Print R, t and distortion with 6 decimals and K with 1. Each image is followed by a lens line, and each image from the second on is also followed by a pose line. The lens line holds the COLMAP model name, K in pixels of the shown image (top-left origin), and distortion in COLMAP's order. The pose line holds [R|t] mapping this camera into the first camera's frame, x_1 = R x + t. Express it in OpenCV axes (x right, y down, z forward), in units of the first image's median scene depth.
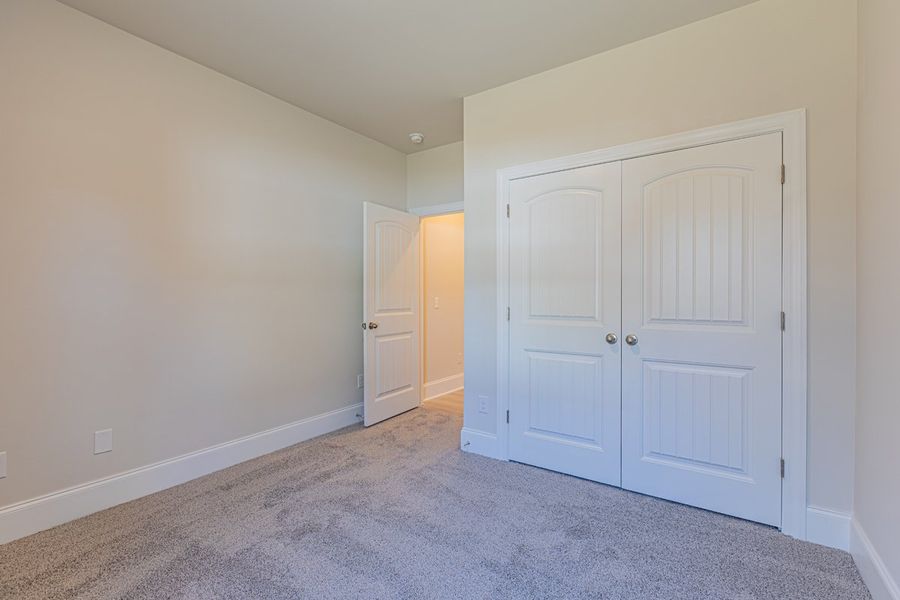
lens RADIAL K [[402.1, 0, 451.4], [0, 402.1, 298.2], [0, 0, 1]] dist [0.001215, -0.000288]
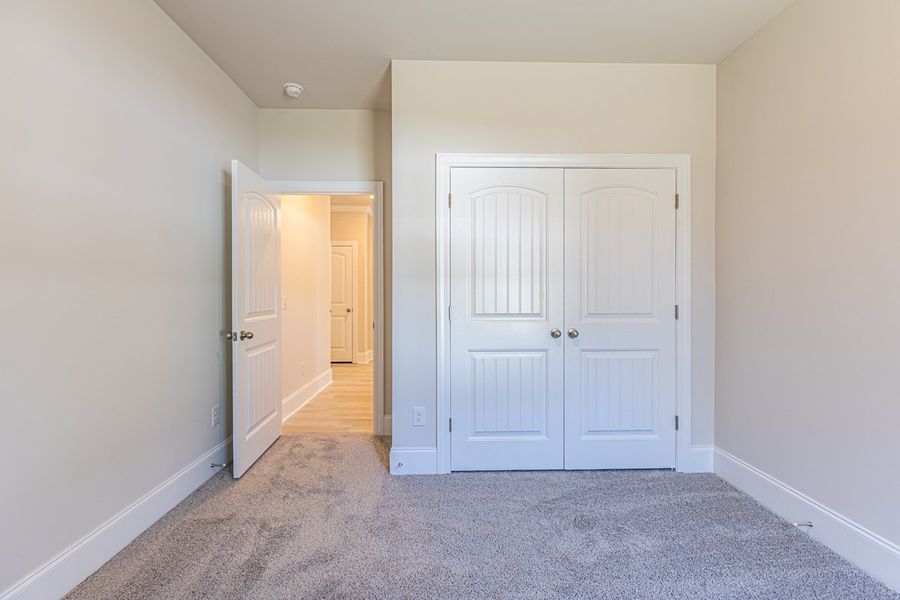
lens RADIAL K [[398.5, 0, 447.8], [0, 398.5, 297.7], [0, 0, 1]] dist [0.001089, 0.000084]
pose [[0.811953, -0.008032, 0.583668, -0.405157], [0.004412, 0.999961, 0.007624, -0.003041], [-0.583706, -0.003615, 0.811957, 0.272455]]
